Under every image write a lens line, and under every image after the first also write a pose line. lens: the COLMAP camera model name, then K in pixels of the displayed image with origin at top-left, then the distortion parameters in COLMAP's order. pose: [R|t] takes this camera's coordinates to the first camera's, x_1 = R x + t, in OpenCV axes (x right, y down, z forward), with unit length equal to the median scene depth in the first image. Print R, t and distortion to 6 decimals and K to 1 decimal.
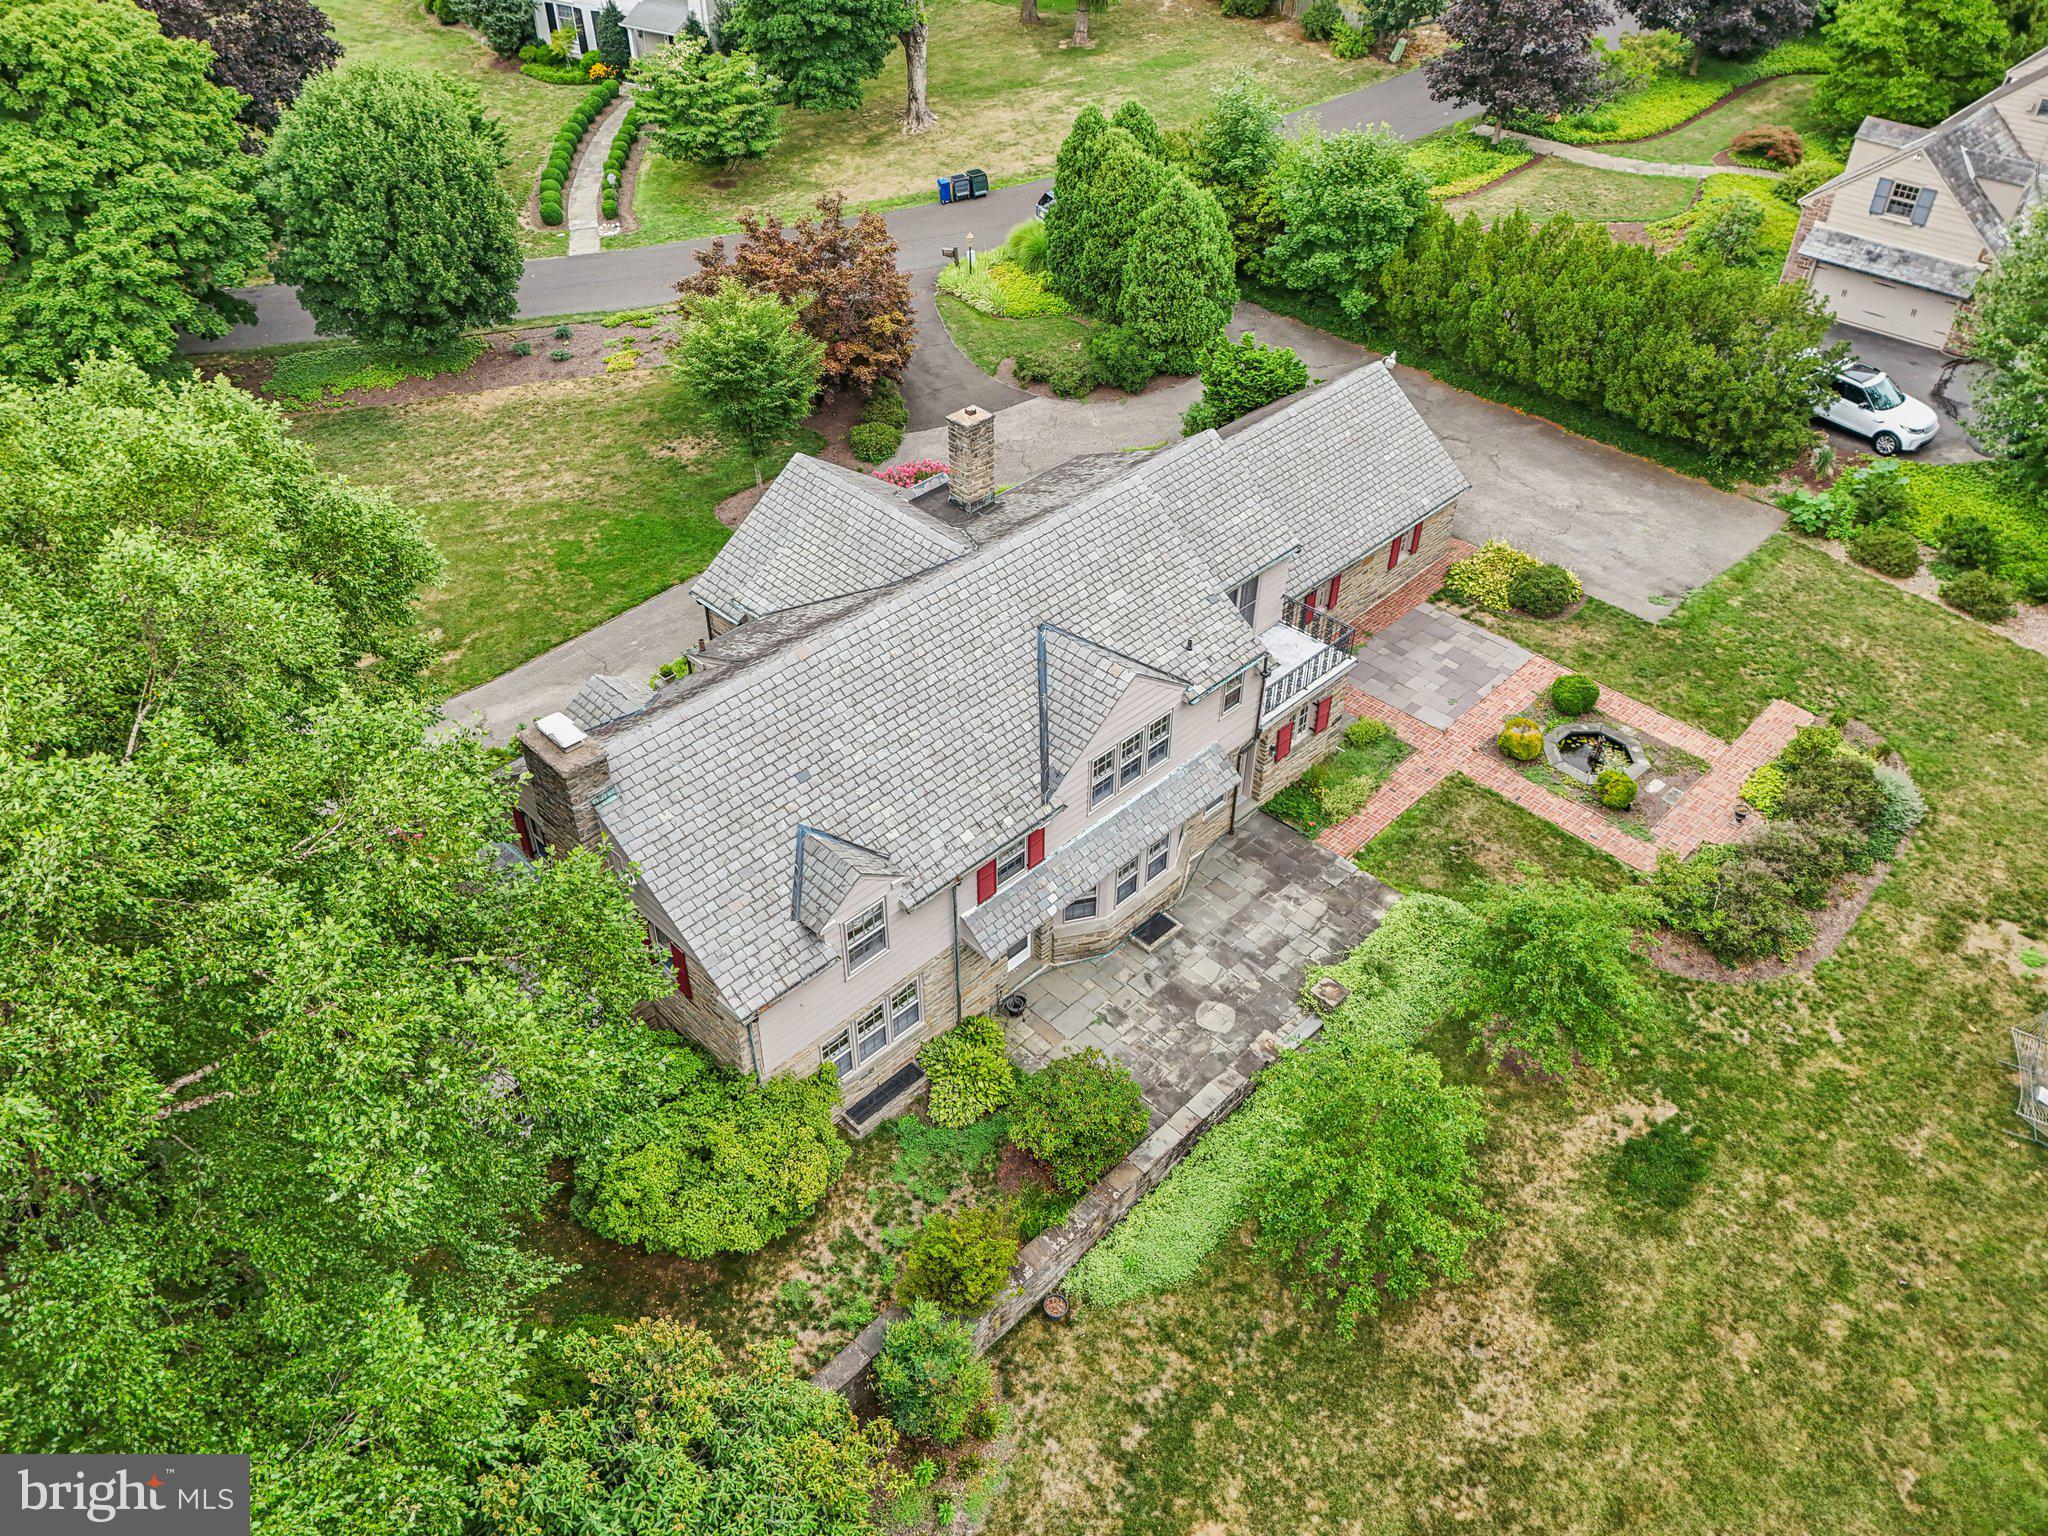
lens RADIAL K [[1553.3, 0, 1024.0], [0, 1553.3, 768.0], [0, 0, 1]] dist [0.048405, -0.042922]
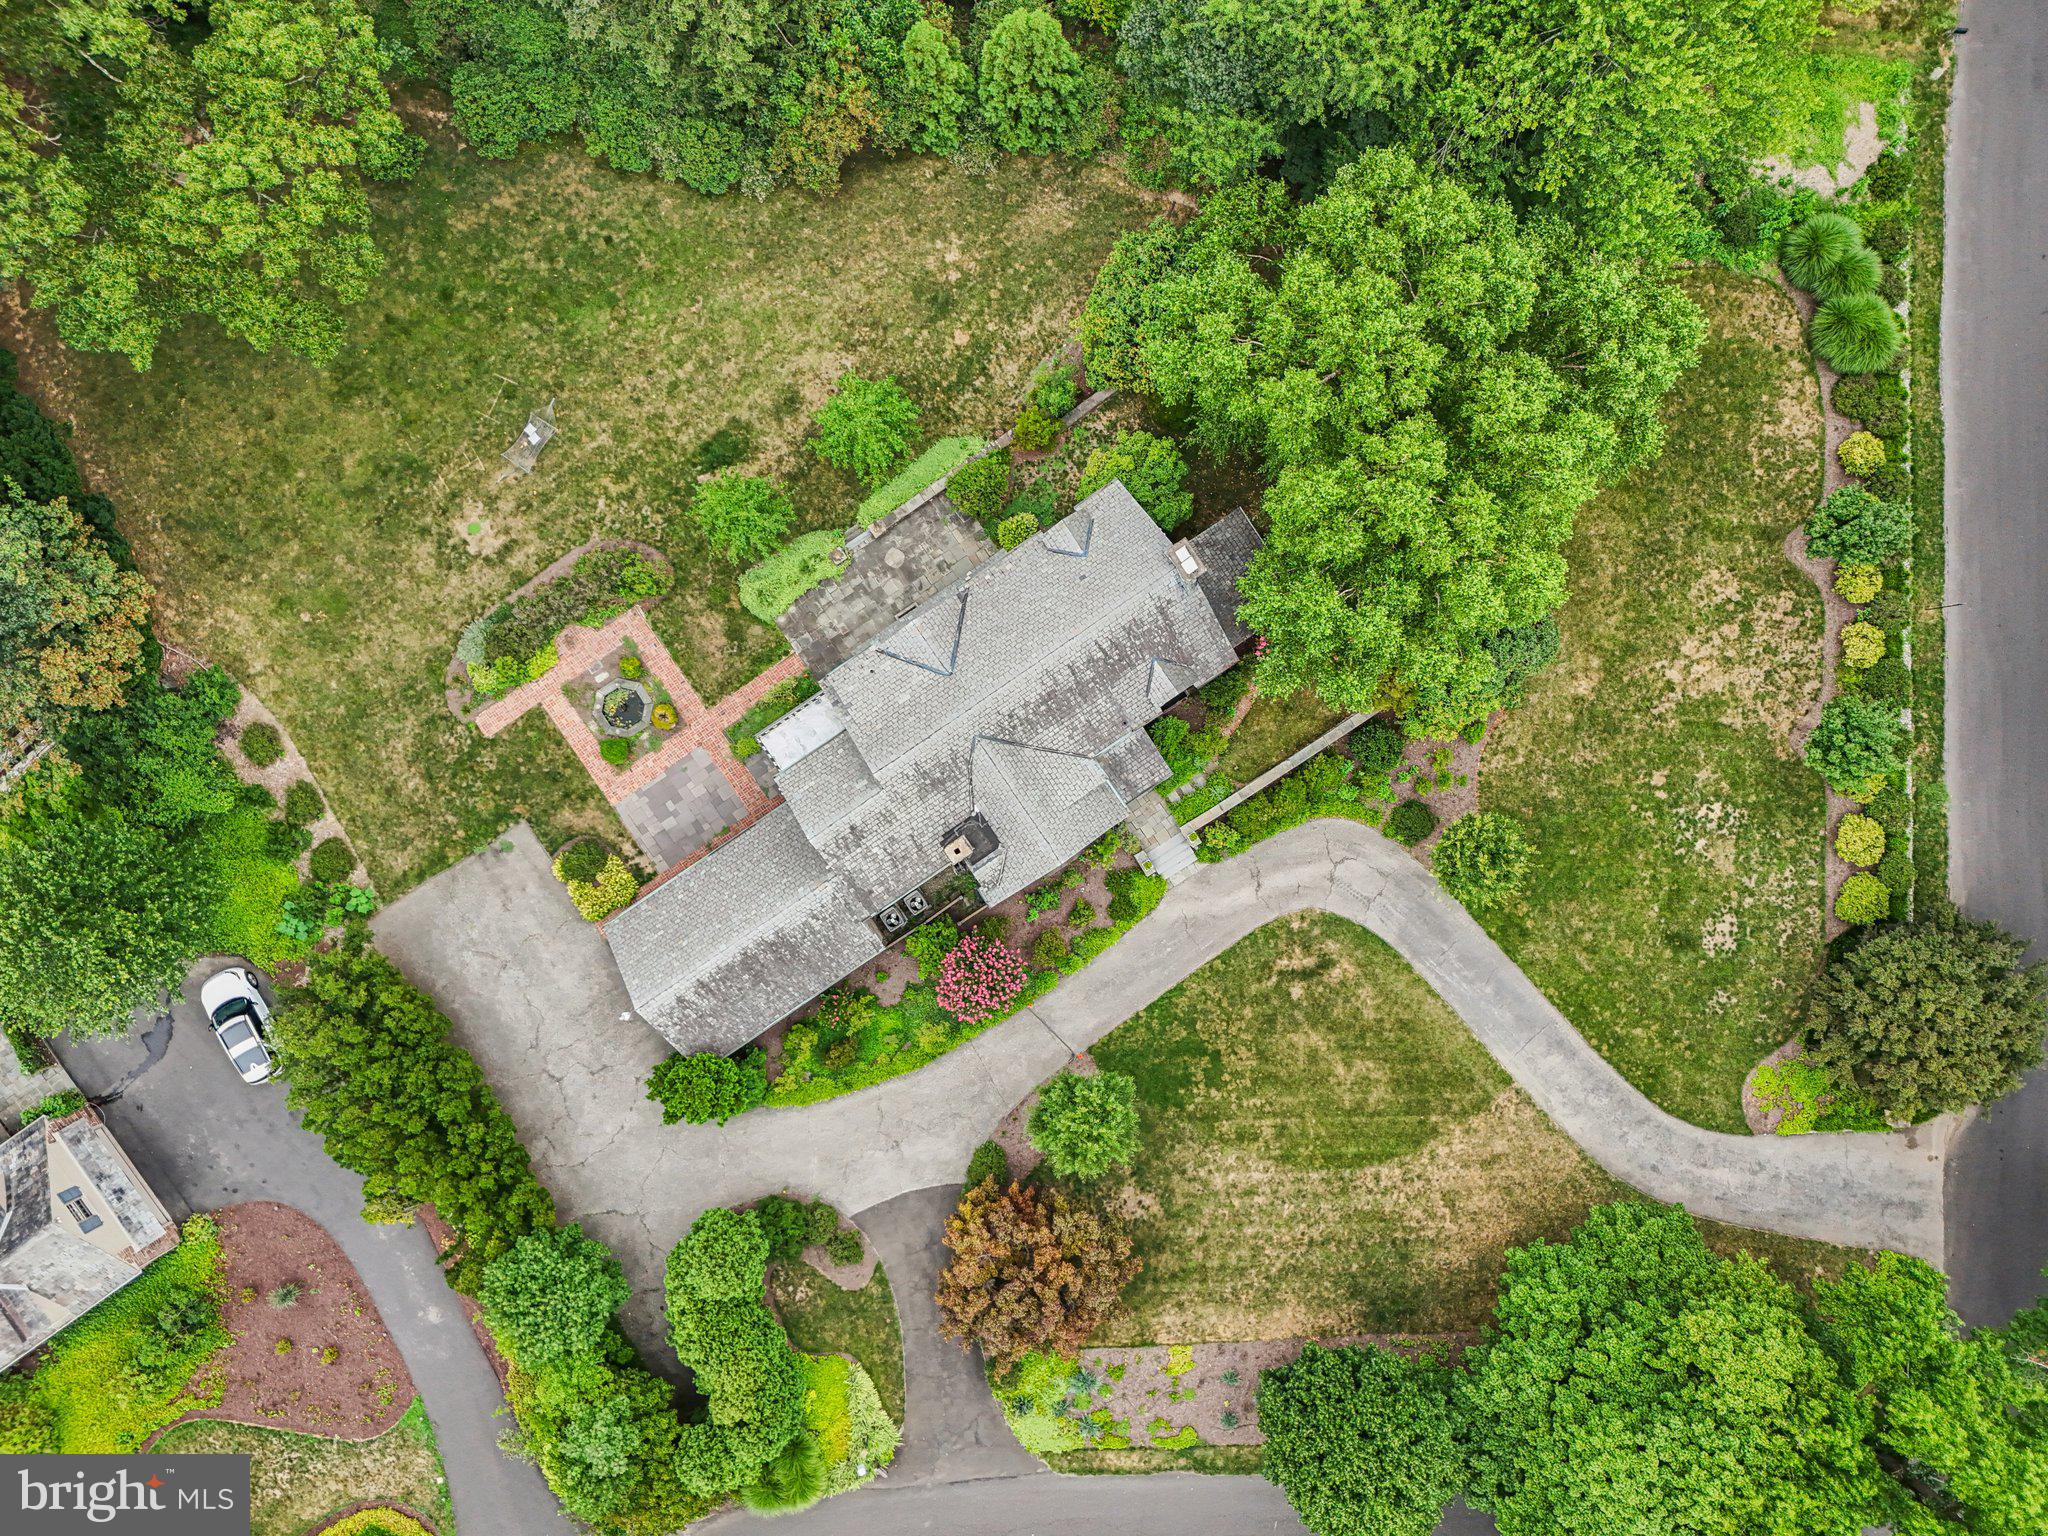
lens RADIAL K [[1526.7, 0, 1024.0], [0, 1526.7, 768.0], [0, 0, 1]] dist [0.084907, -0.099783]
pose [[-0.982155, -0.187771, -0.010620, -0.065585], [0.112163, -0.630138, 0.768339, -1.319521], [-0.150964, 0.753437, 0.639955, -0.105654]]
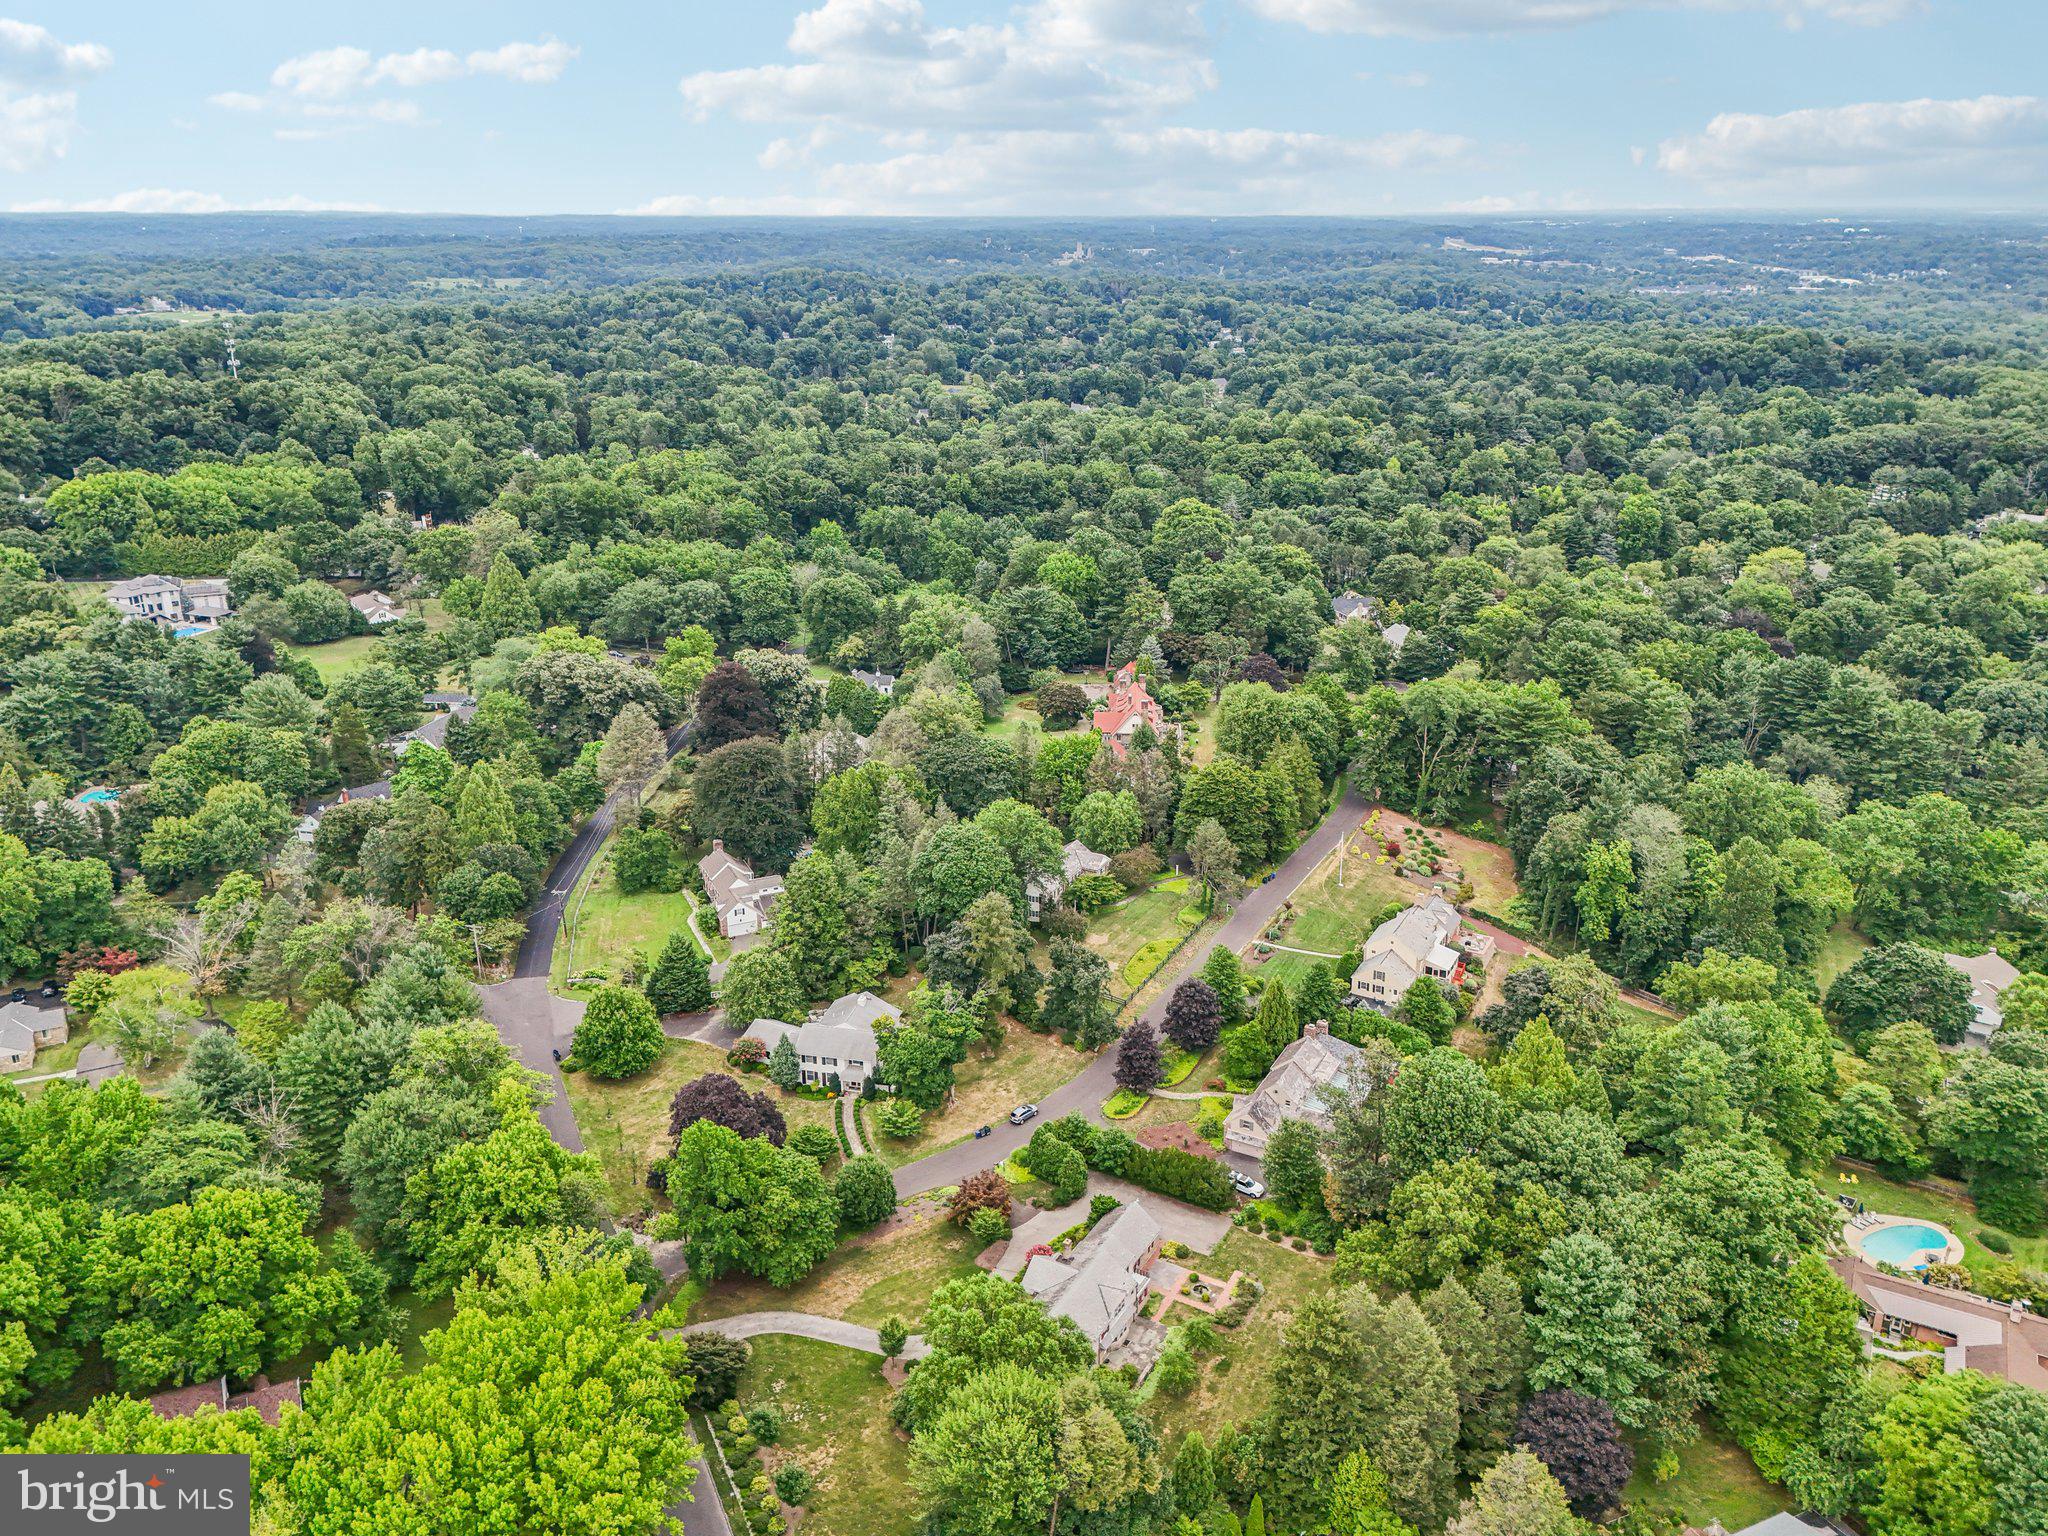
lens RADIAL K [[1526.7, 0, 1024.0], [0, 1526.7, 768.0], [0, 0, 1]] dist [0.084907, -0.099783]
pose [[0.964532, -0.096657, 0.245632, -1.156348], [0.176181, 0.928674, -0.326381, -0.049295], [-0.196565, 0.358080, 0.912765, -3.759550]]
